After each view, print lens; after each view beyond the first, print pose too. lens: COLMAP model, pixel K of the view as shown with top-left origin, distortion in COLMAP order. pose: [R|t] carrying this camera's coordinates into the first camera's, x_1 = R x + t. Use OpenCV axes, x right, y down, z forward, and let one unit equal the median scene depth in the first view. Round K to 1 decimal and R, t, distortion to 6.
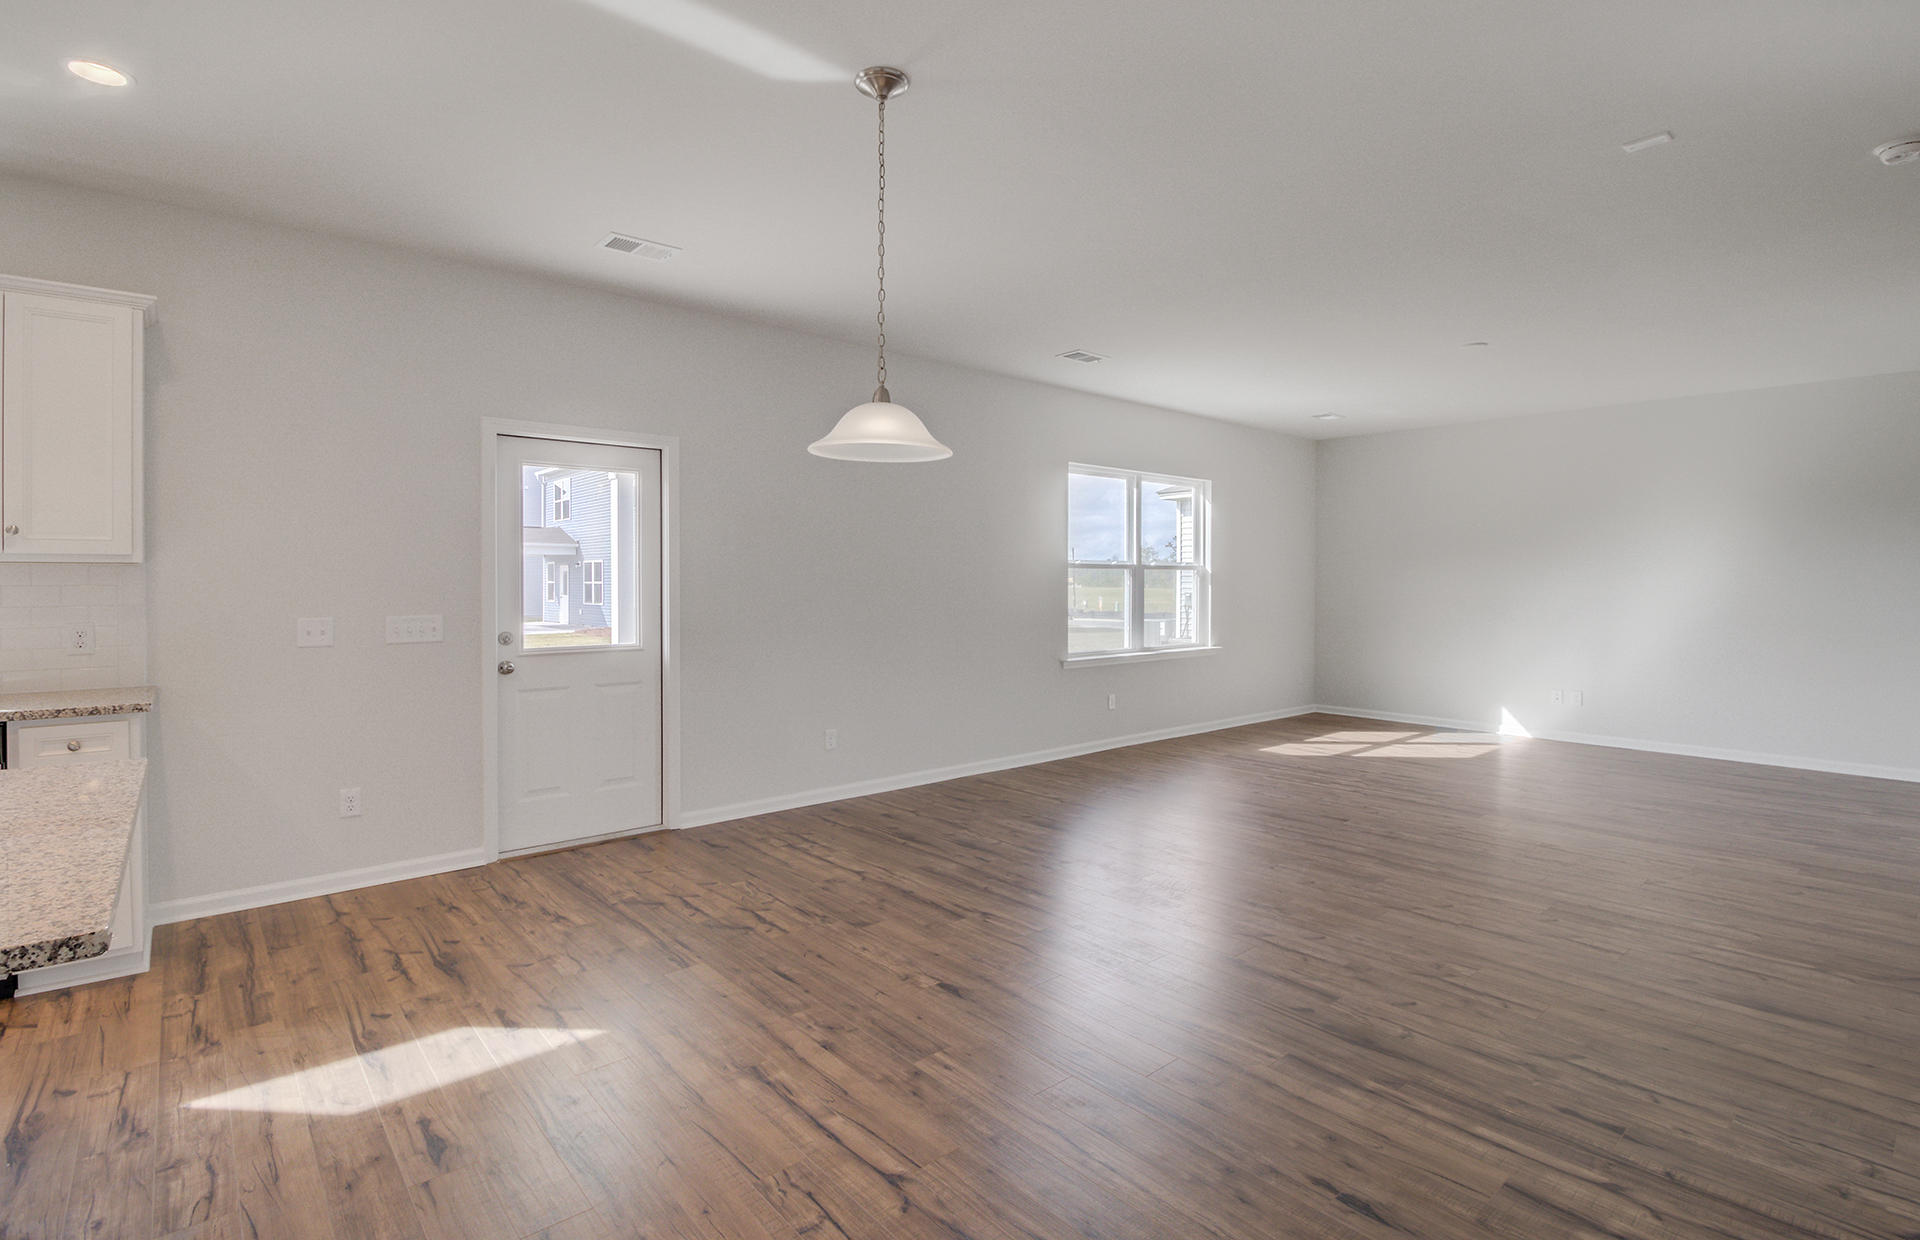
lens RADIAL K [[886.3, 0, 932.7], [0, 886.3, 598.1], [0, 0, 1]] dist [0.000399, -0.005755]
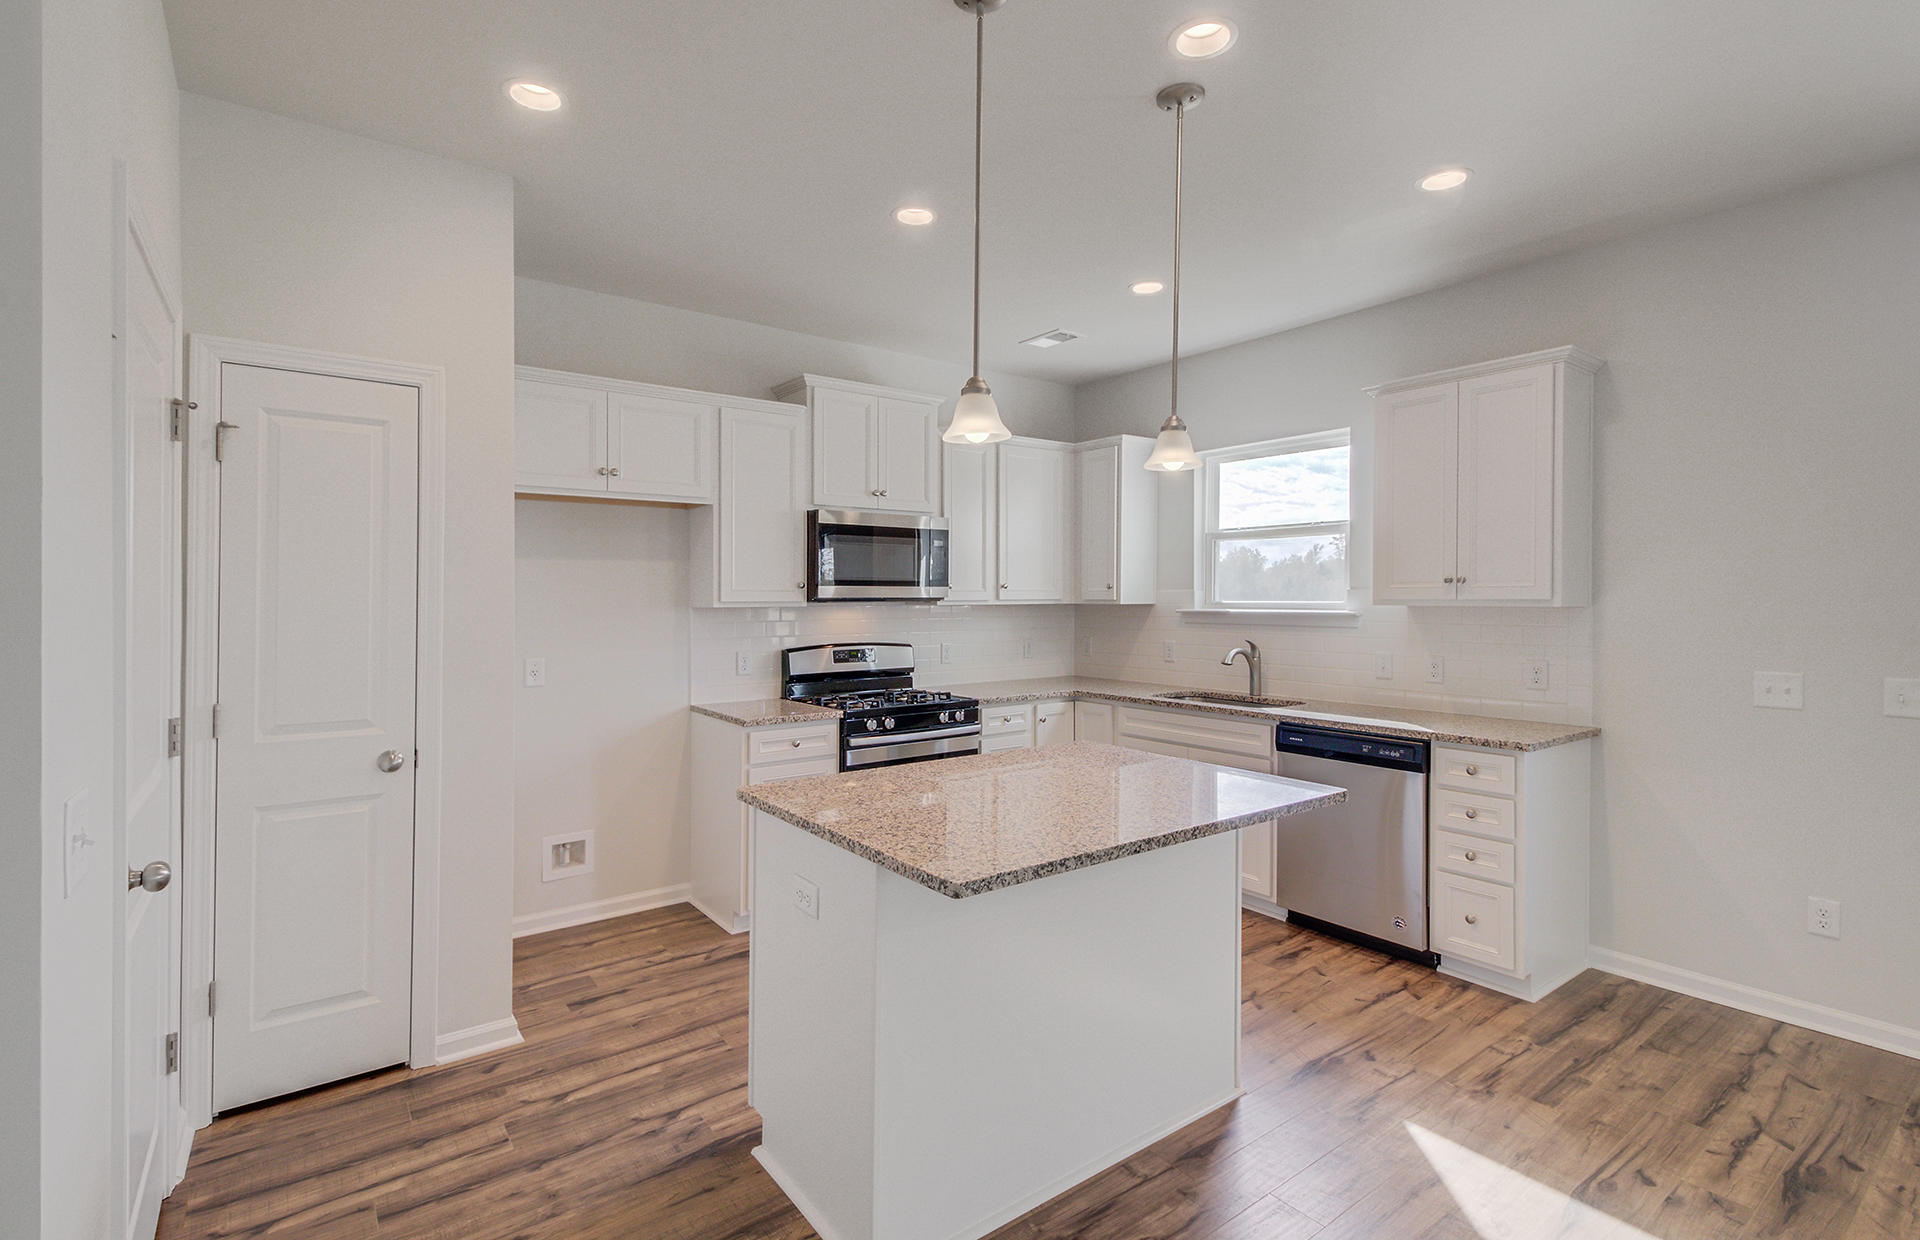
lens RADIAL K [[901.0, 0, 940.3], [0, 901.0, 596.9], [0, 0, 1]] dist [0.001670, -0.005981]
pose [[-0.063792, -0.001061, -0.997963, 0.212719], [-0.019454, 0.999811, 0.000181, -0.040154], [0.997774, 0.019426, -0.063801, 0.371980]]
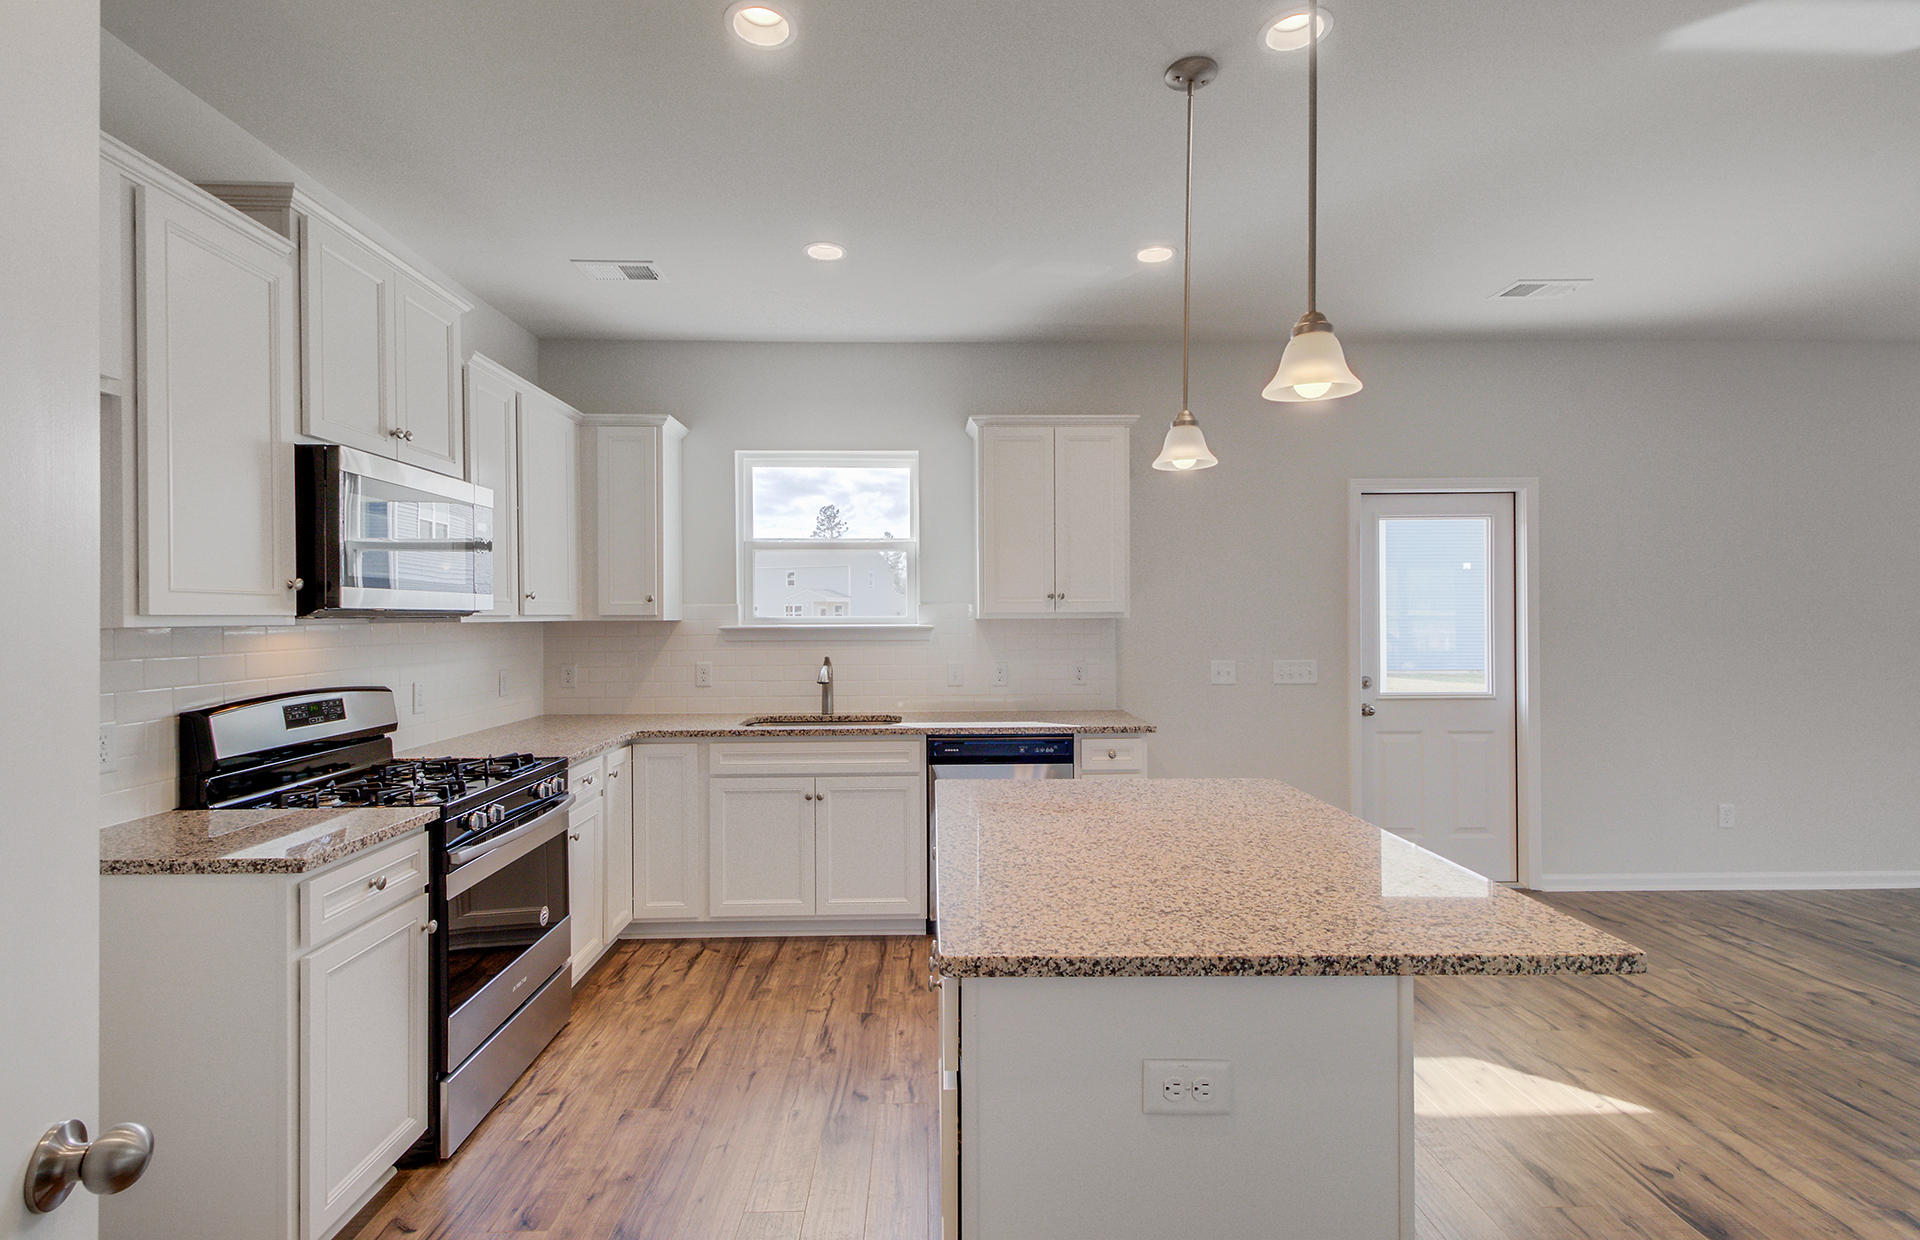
lens RADIAL K [[856.8, 0, 960.0], [0, 856.8, 620.0], [0, 0, 1]] dist [0.003178, 0.000155]
pose [[0.786946, -0.002774, -0.617016, -0.330768], [-0.007267, 0.999879, -0.013764, -0.018132], [0.616979, 0.015315, 0.786830, -0.173158]]
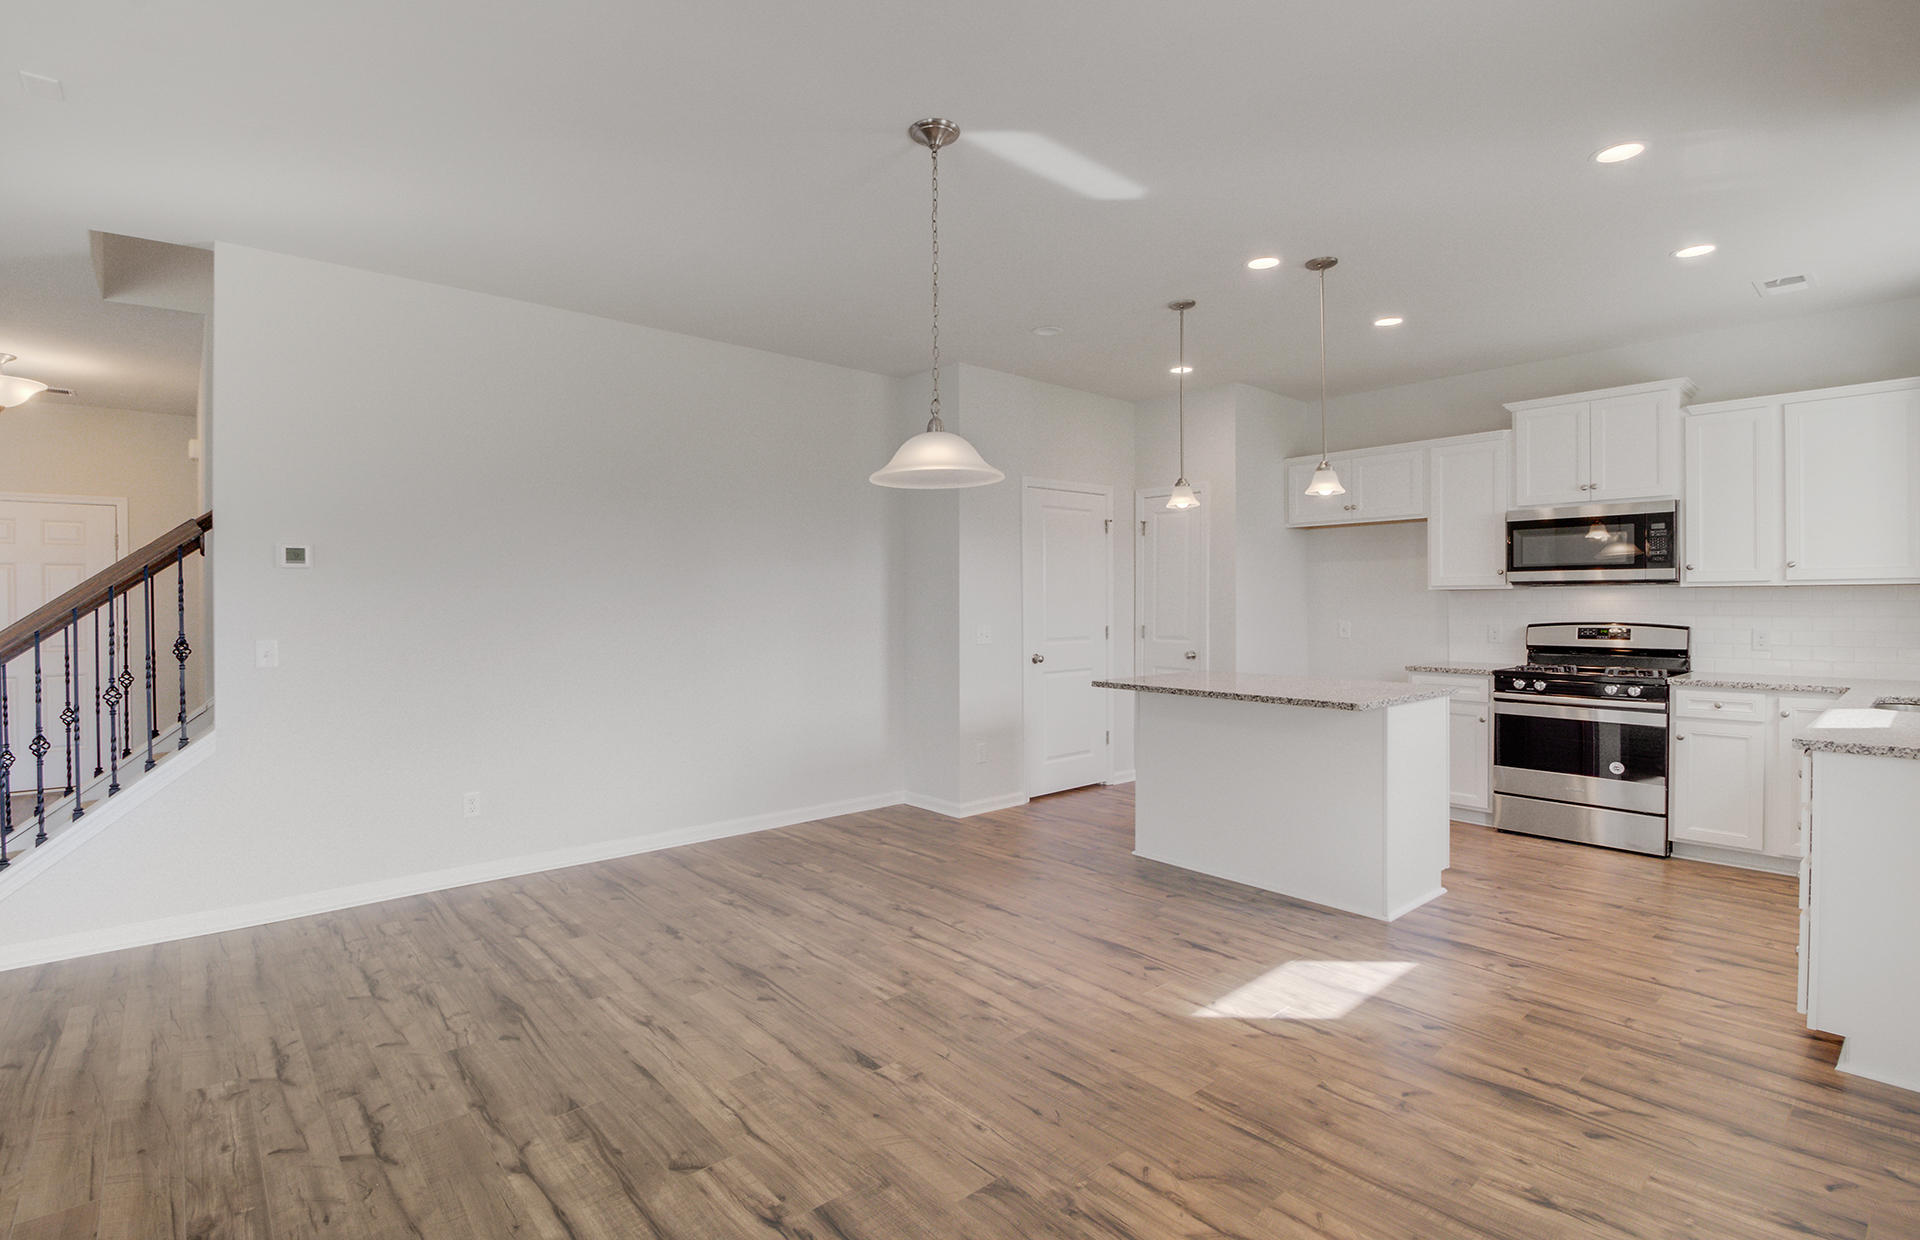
lens RADIAL K [[901.2, 0, 941.5], [0, 901.2, 662.9], [0, 0, 1]] dist [-0.002814, -0.000877]
pose [[-0.999811, 0.004504, -0.018905, -0.039297], [0.002855, 0.996261, 0.086350, -0.031667], [0.019223, 0.086280, -0.996085, 1.825926]]
